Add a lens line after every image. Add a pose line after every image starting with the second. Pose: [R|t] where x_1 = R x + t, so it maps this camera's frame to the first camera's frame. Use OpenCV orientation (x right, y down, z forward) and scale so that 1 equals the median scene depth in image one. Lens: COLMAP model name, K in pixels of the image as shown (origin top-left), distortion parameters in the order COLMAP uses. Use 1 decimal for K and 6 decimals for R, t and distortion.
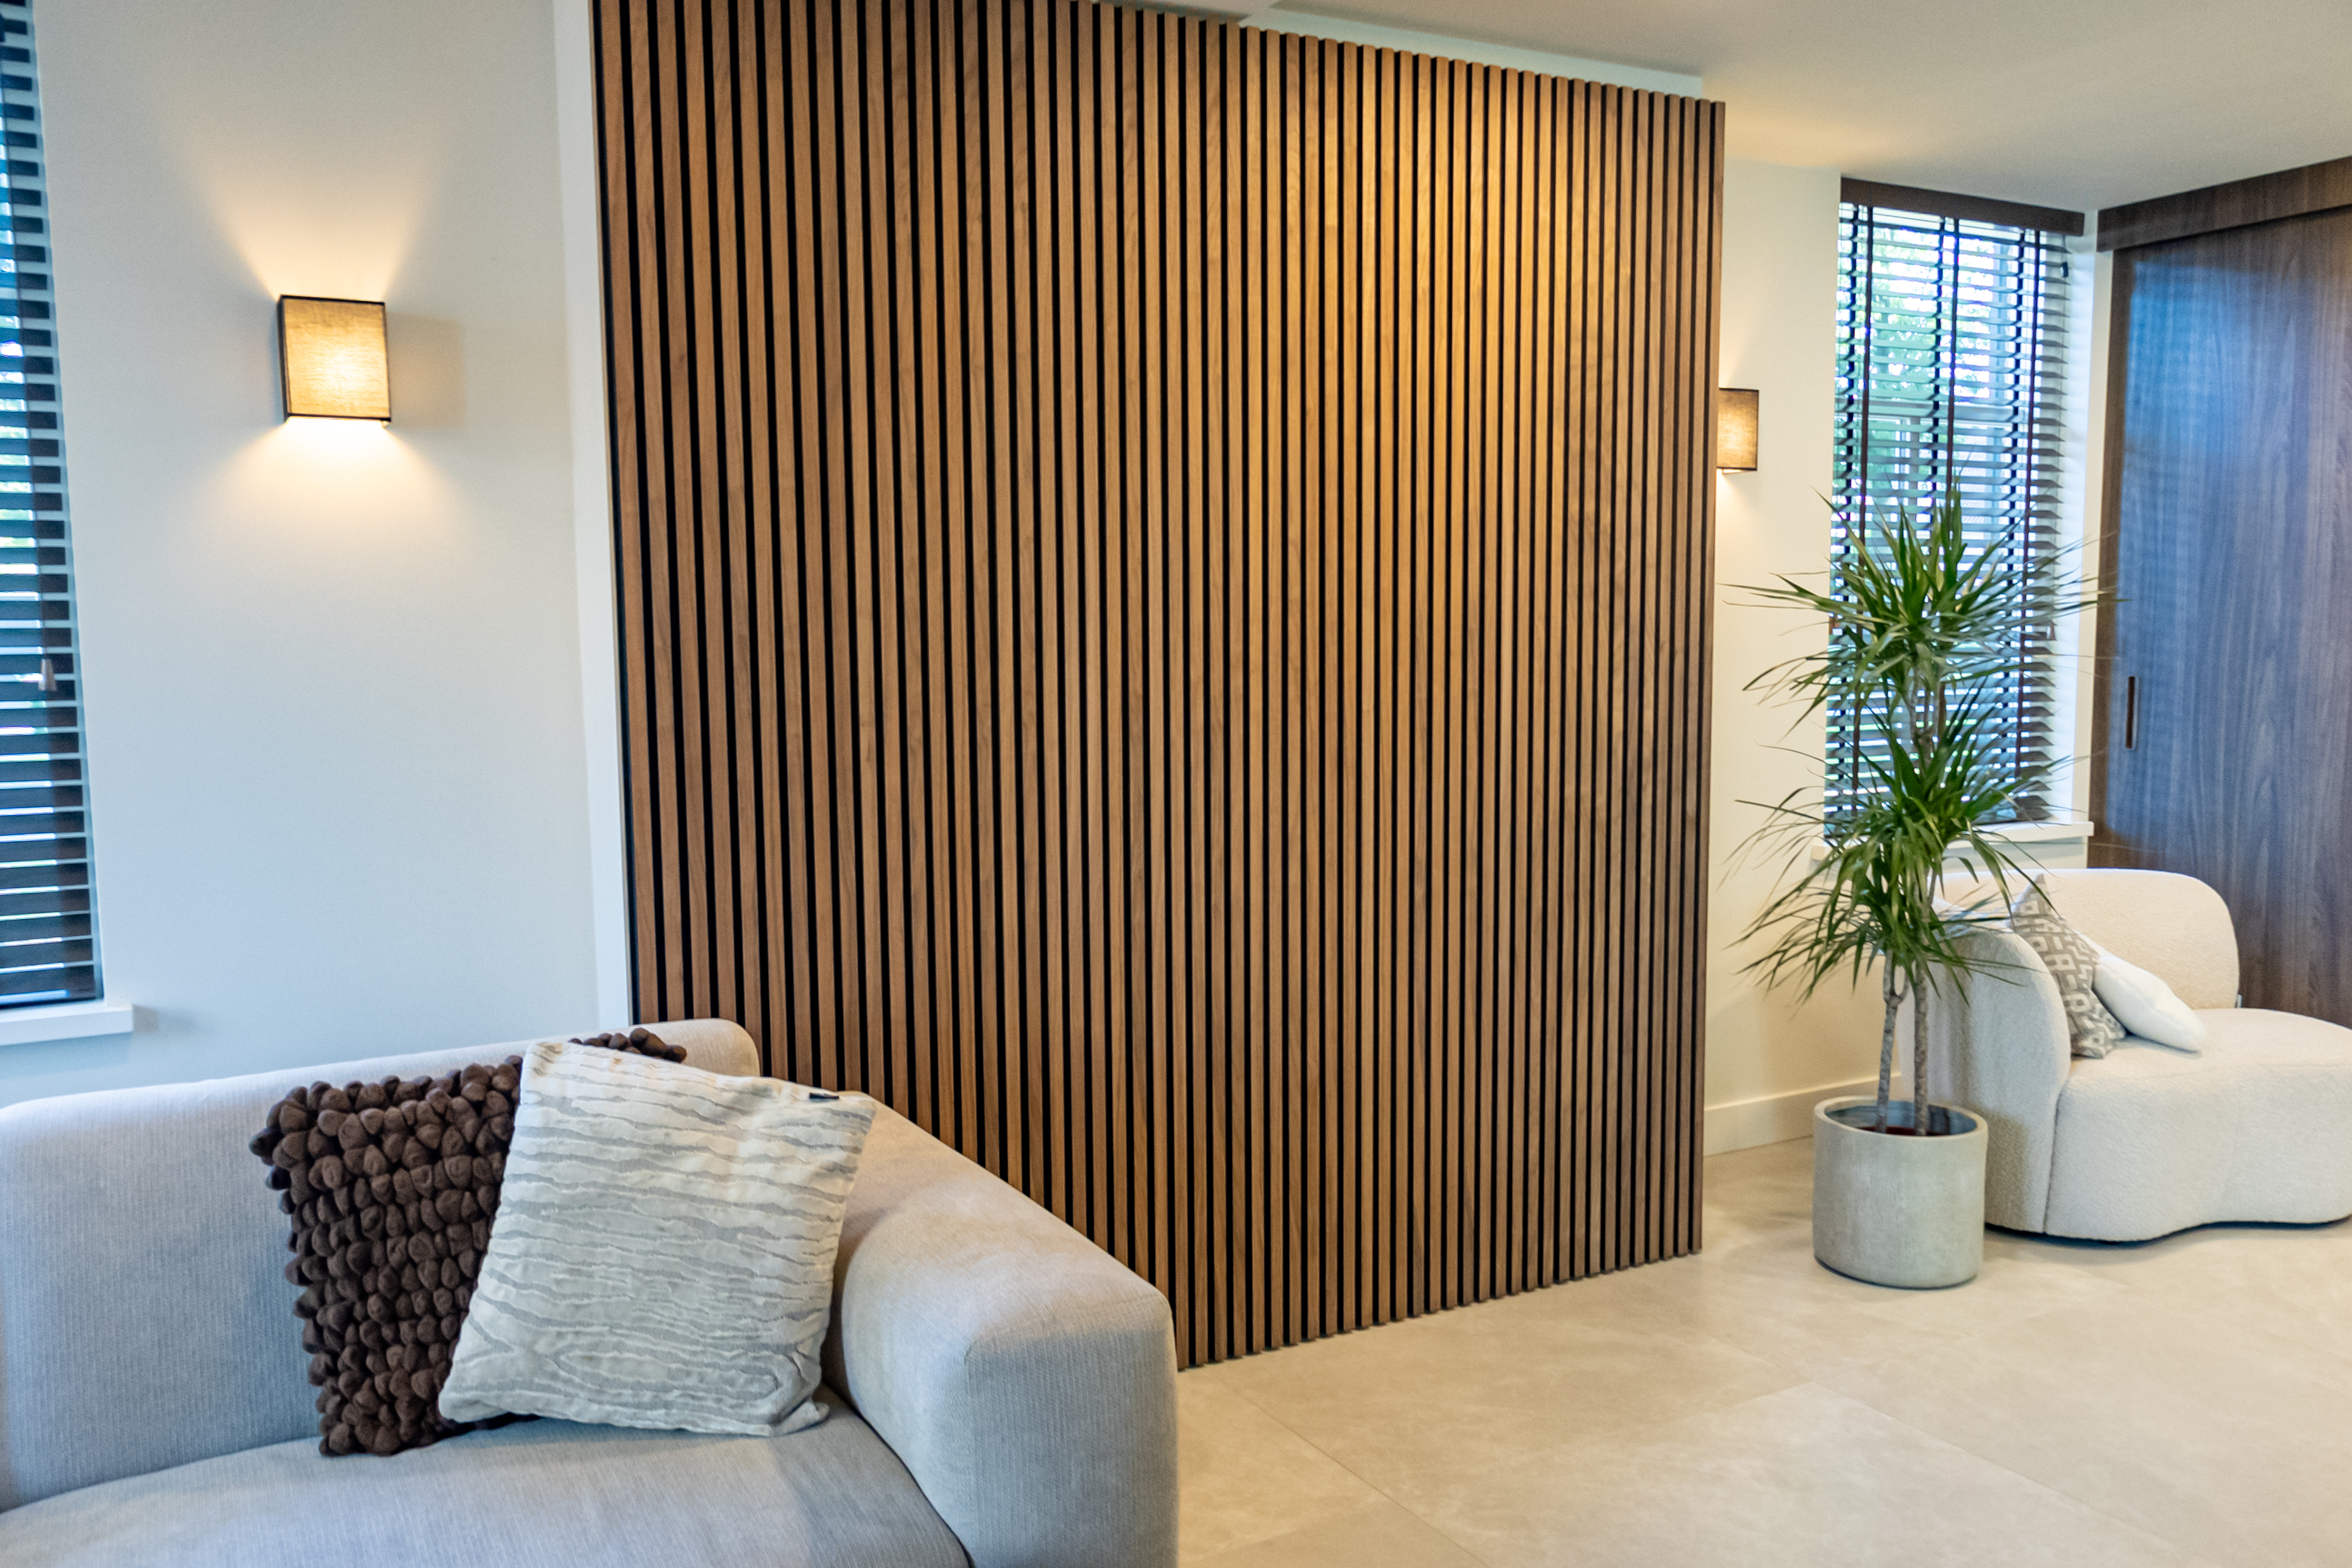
lens RADIAL K [[1884.2, 0, 1163.3], [0, 1884.2, 796.4], [0, 0, 1]] dist [0.006177, 0.005887]
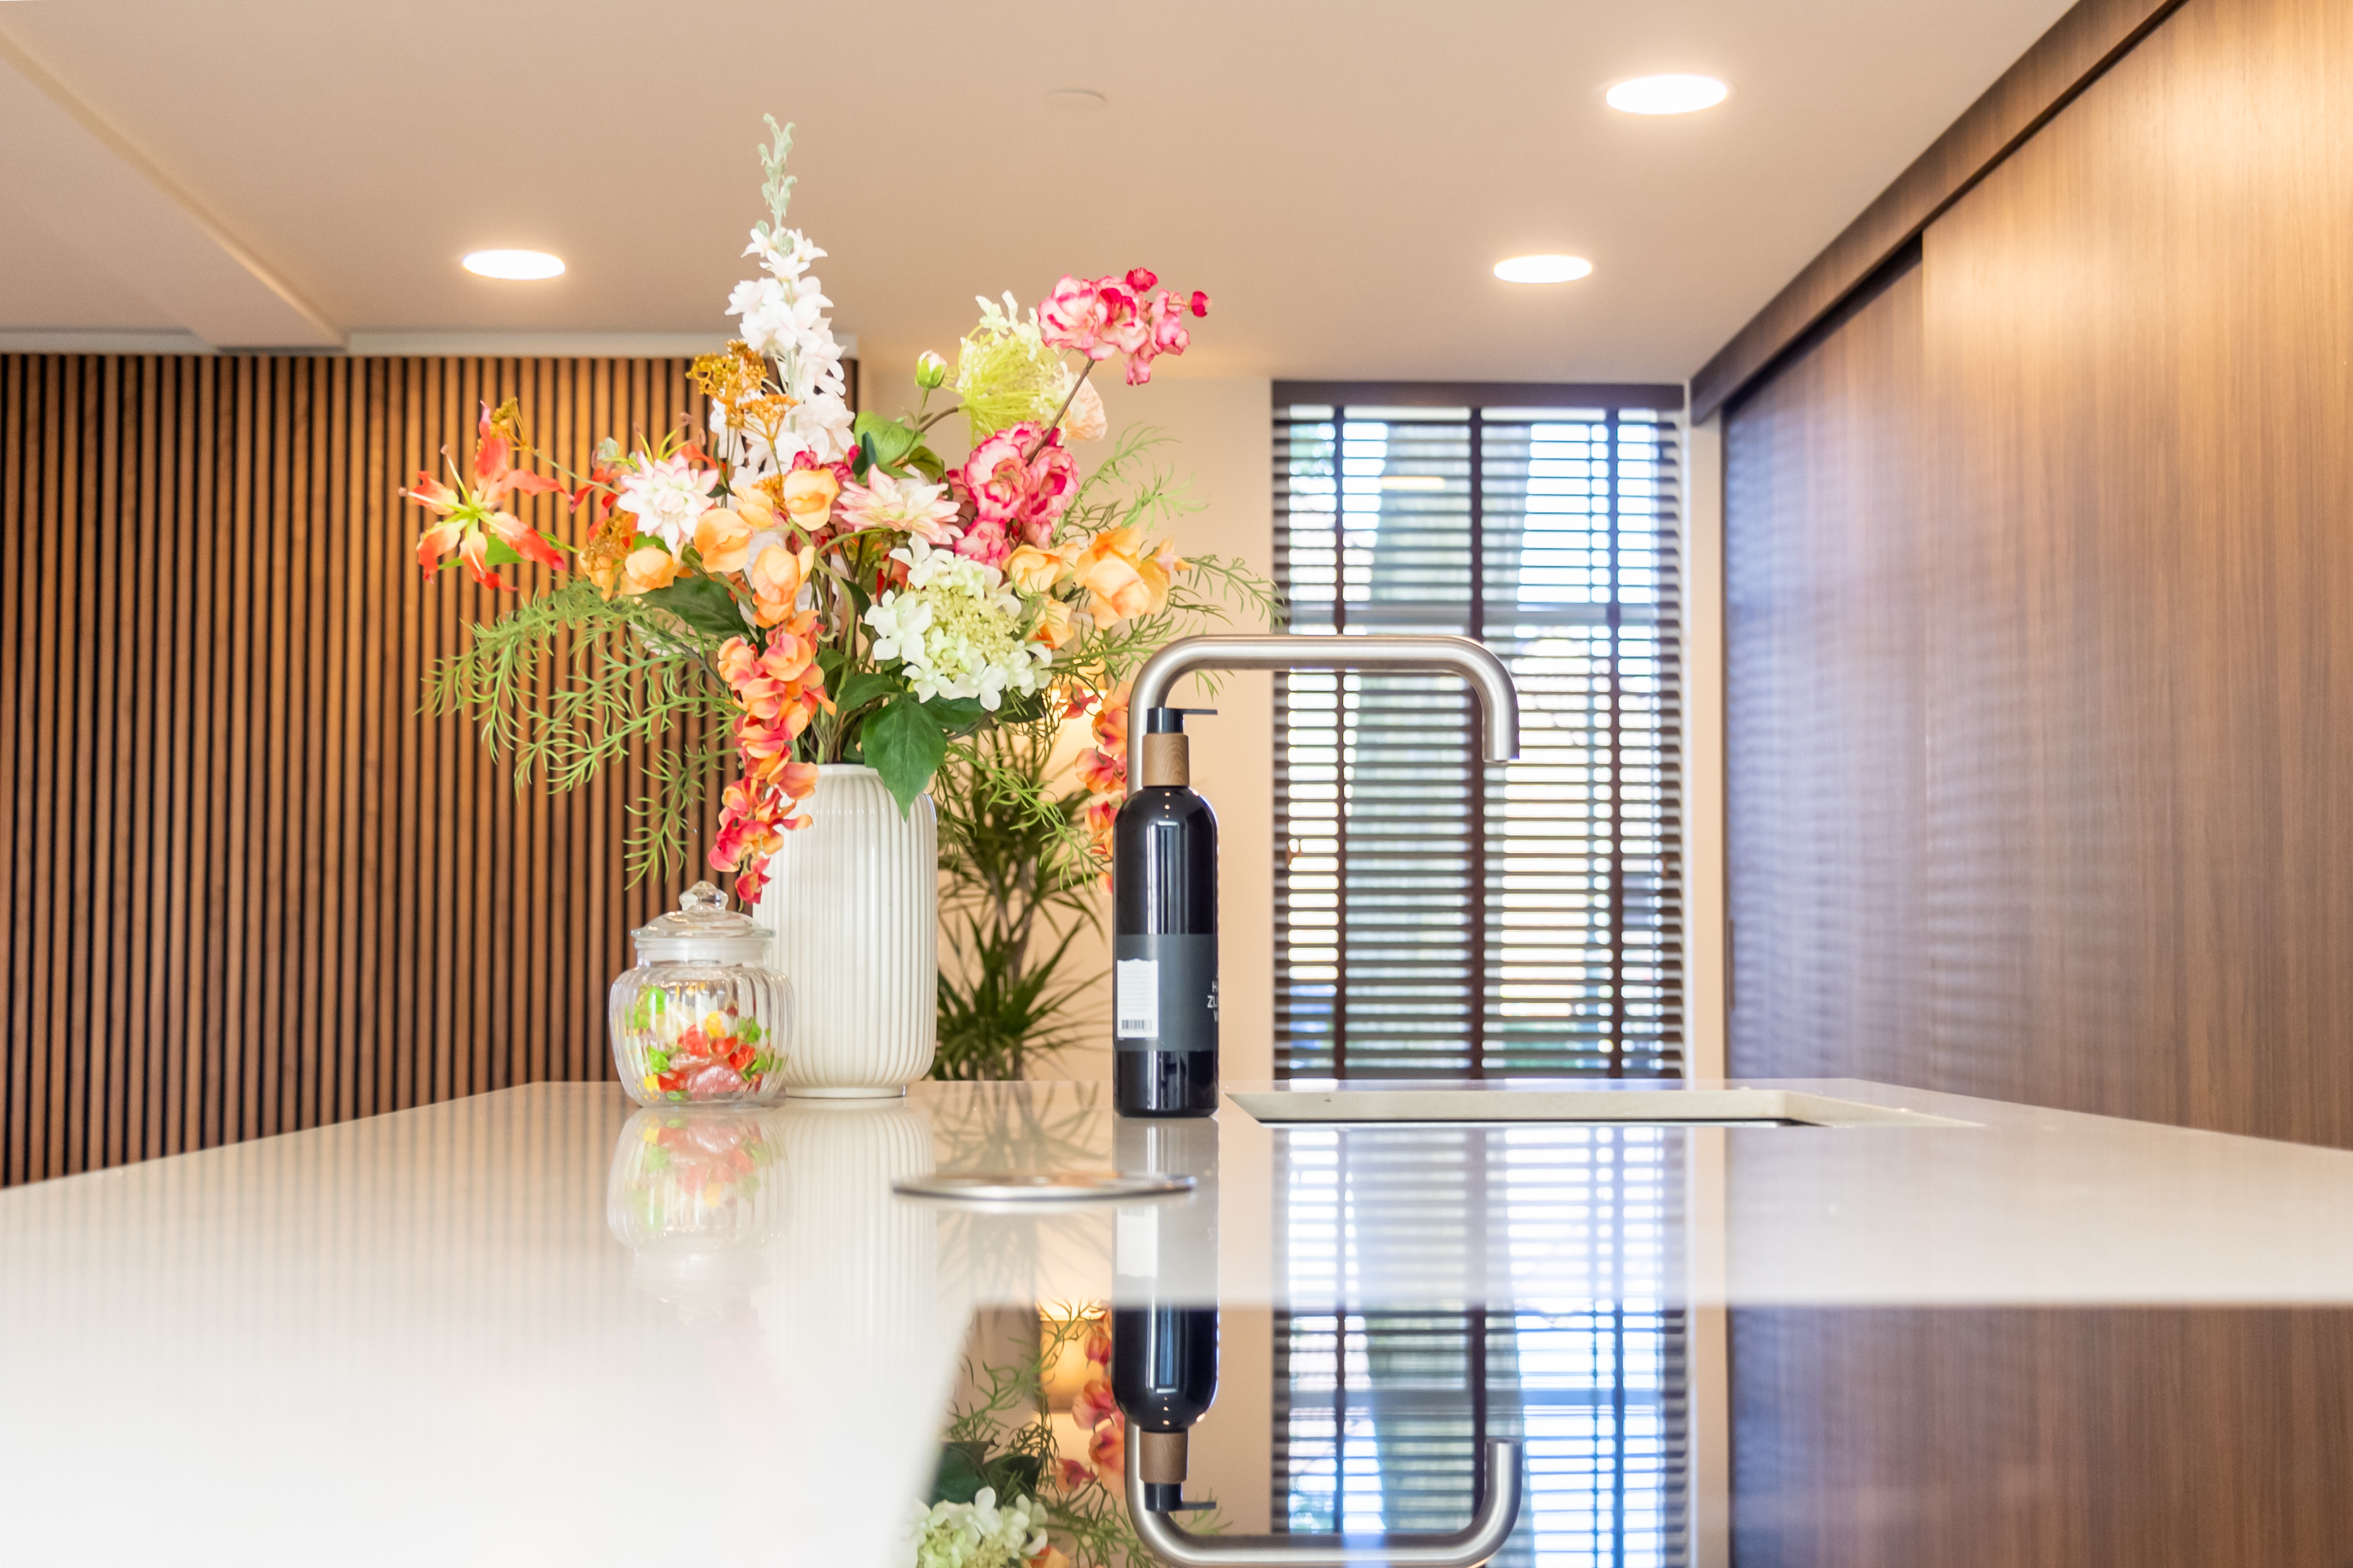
lens RADIAL K [[3143.7, 0, 1179.9], [0, 3143.7, 790.1], [0, 0, 1]] dist [0.033146, 0.033717]
pose [[0.885877, -0.017380, -0.463594, 1.510220], [-0.055084, 0.988288, -0.142309, 0.143200], [0.460638, 0.151605, 0.874545, -0.527784]]
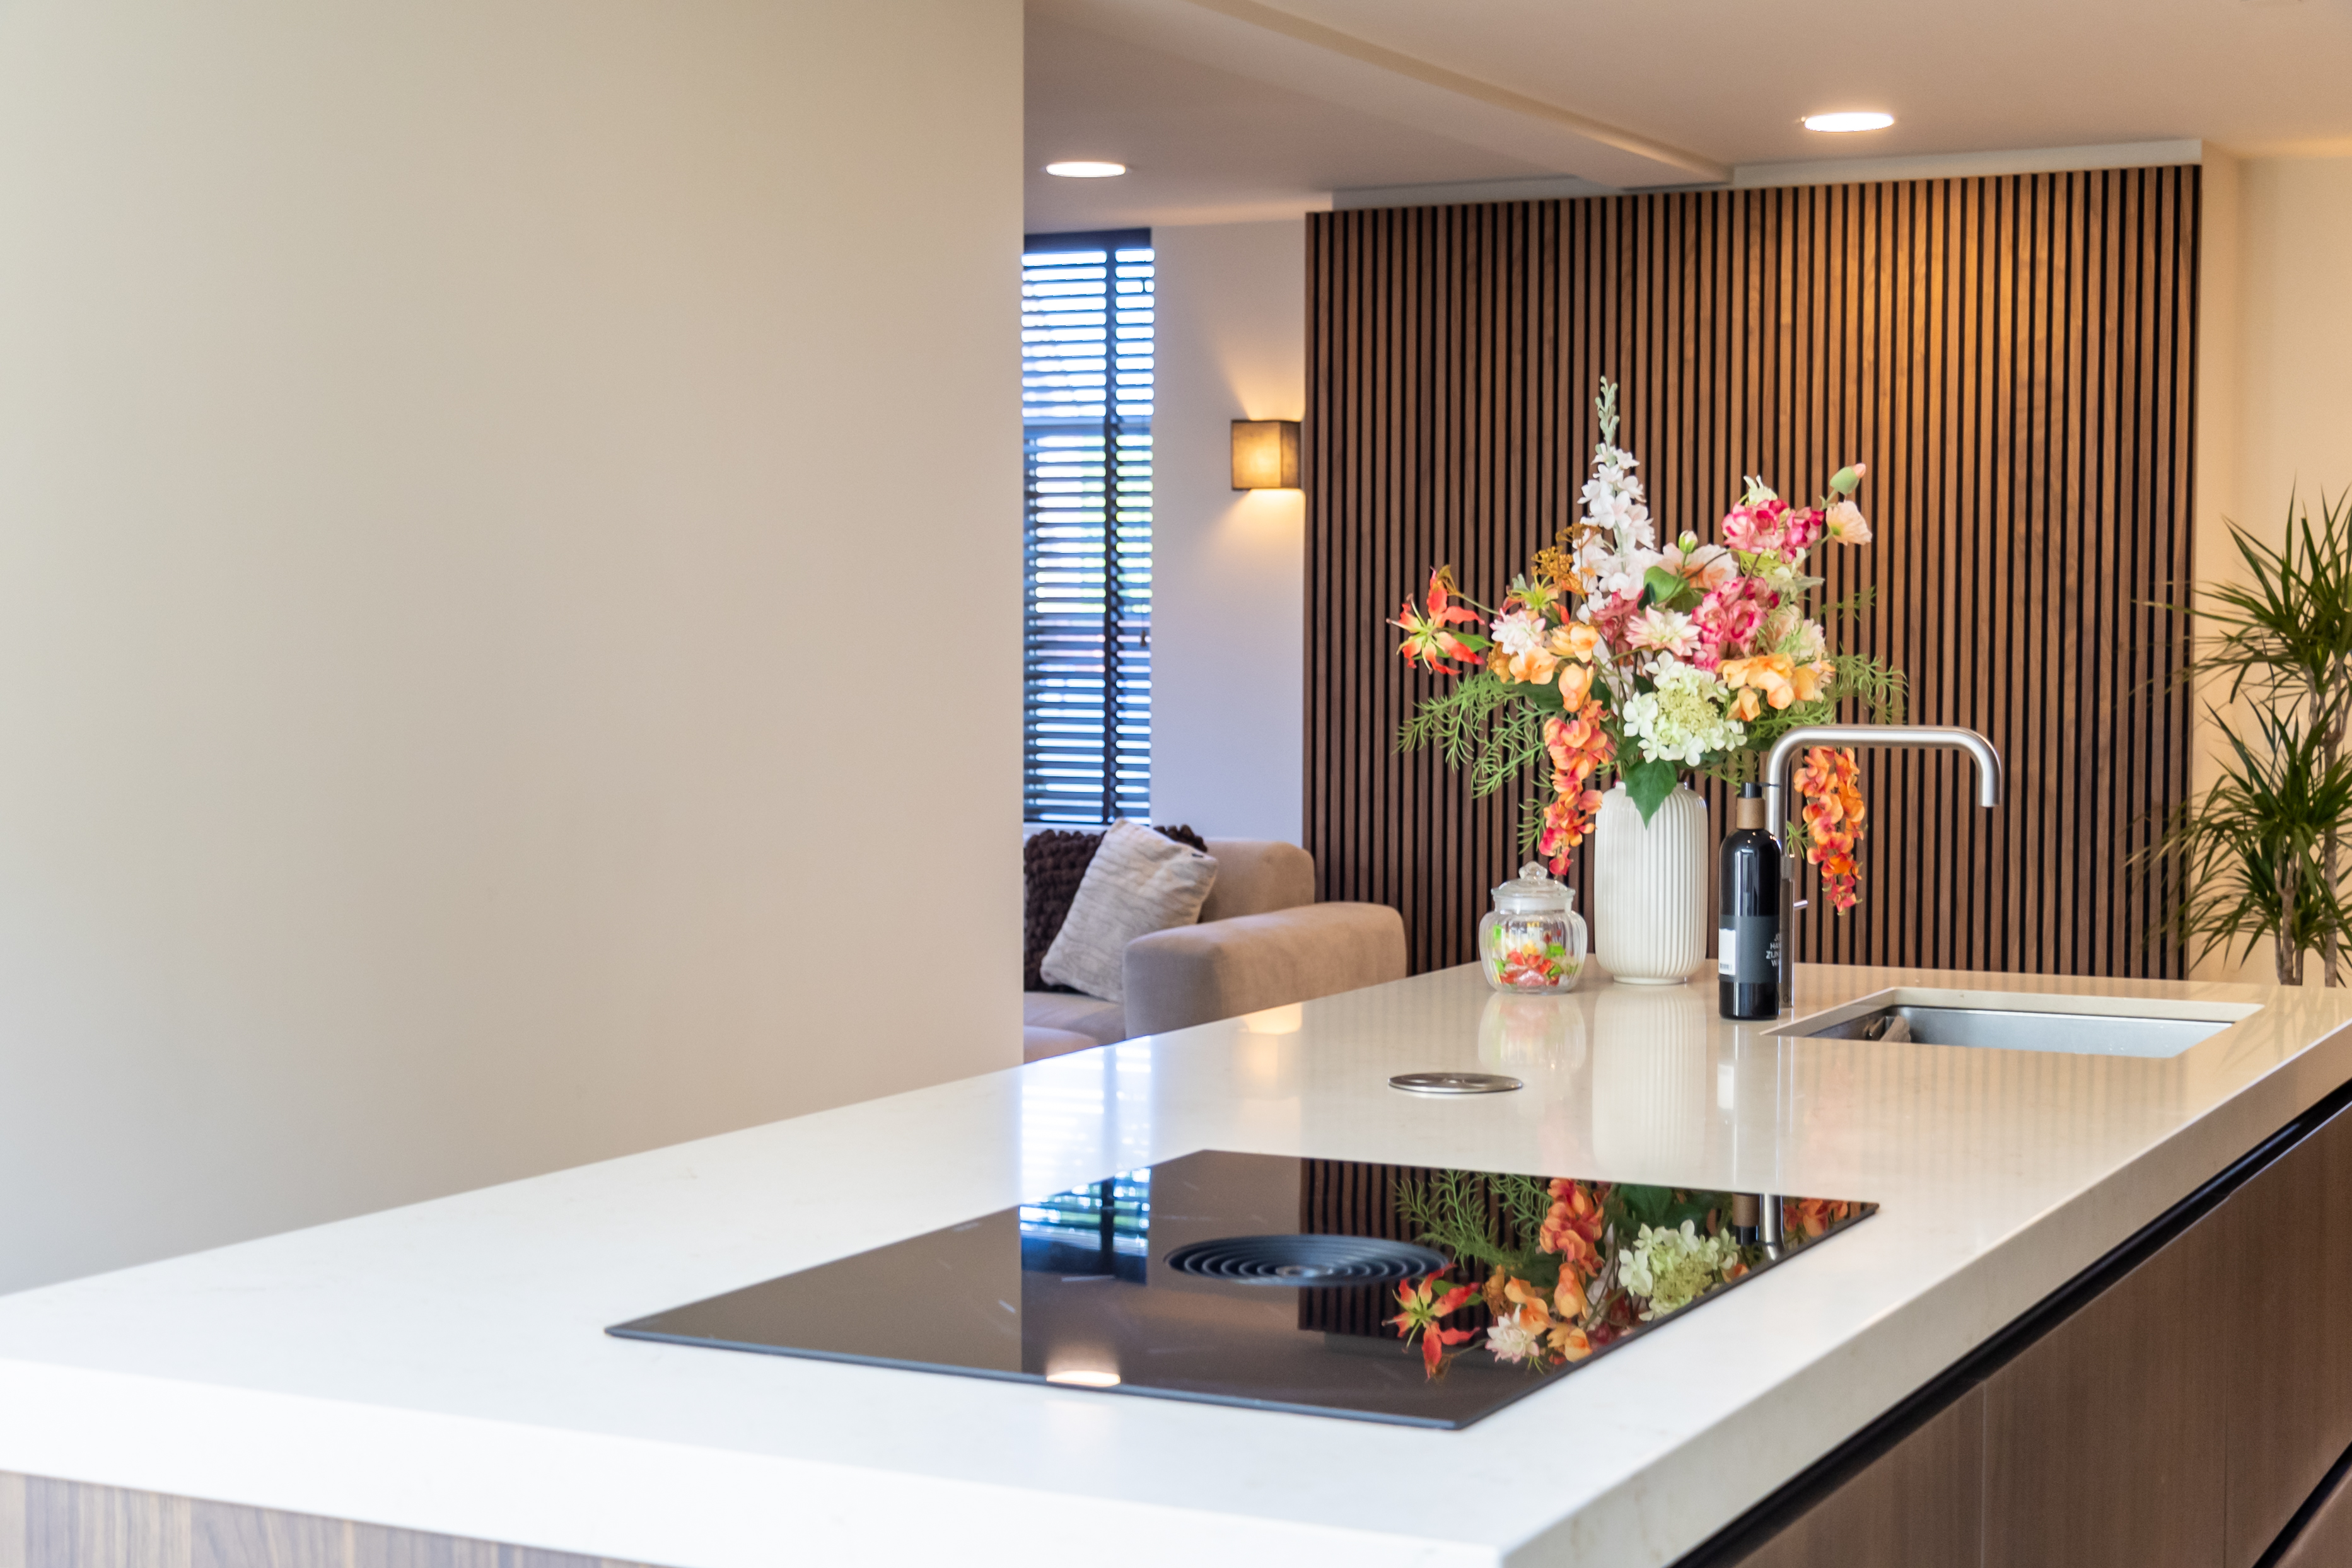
lens RADIAL K [[3697.4, 0, 1169.1], [0, 3697.4, 798.2], [0, 0, 1]] dist [0.014922, 0.116291]
pose [[0.558476, 0.054096, -0.827755, 2.104580], [-0.090515, 0.995887, 0.004014, 0.062748], [0.824568, 0.072683, 0.561075, -0.831333]]
